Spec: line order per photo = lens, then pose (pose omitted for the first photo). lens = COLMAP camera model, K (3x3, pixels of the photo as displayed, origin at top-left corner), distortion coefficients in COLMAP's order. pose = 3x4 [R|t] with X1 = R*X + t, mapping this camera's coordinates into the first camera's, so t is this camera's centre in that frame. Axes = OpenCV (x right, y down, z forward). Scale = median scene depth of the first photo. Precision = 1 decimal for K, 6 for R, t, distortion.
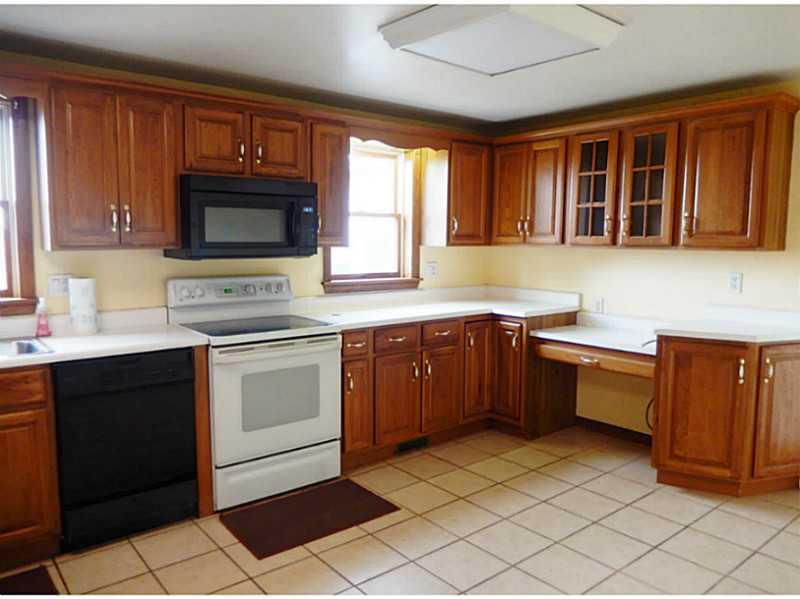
lens RADIAL K [[603.4, 0, 402.3], [0, 603.4, 298.9], [0, 0, 1]] dist [-0.000009, 0.002030]
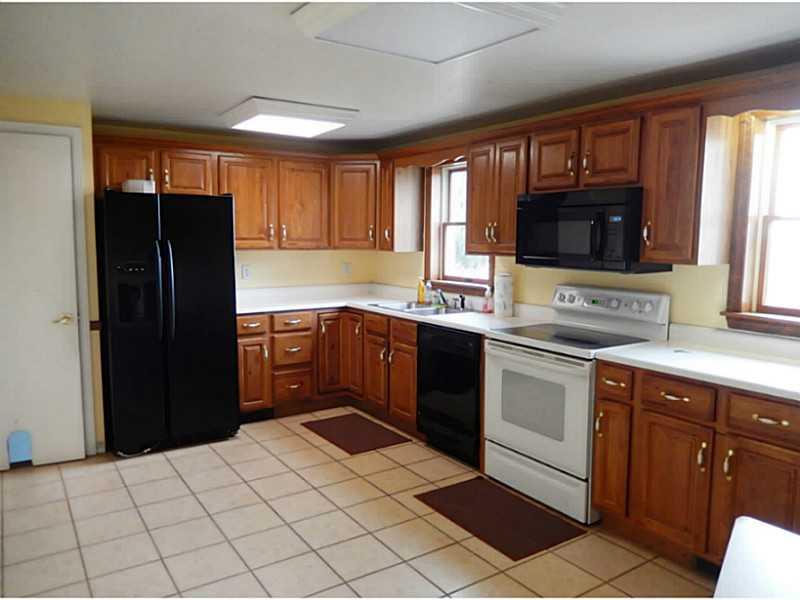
lens RADIAL K [[603.4, 0, 402.3], [0, 603.4, 299.4], [0, 0, 1]] dist [-0.000009, 0.002030]
pose [[-0.095806, 0.099154, -0.990449, 0.782930], [-0.113752, 0.987417, 0.109853, -0.096019], [0.988879, 0.123190, -0.083321, 0.804941]]
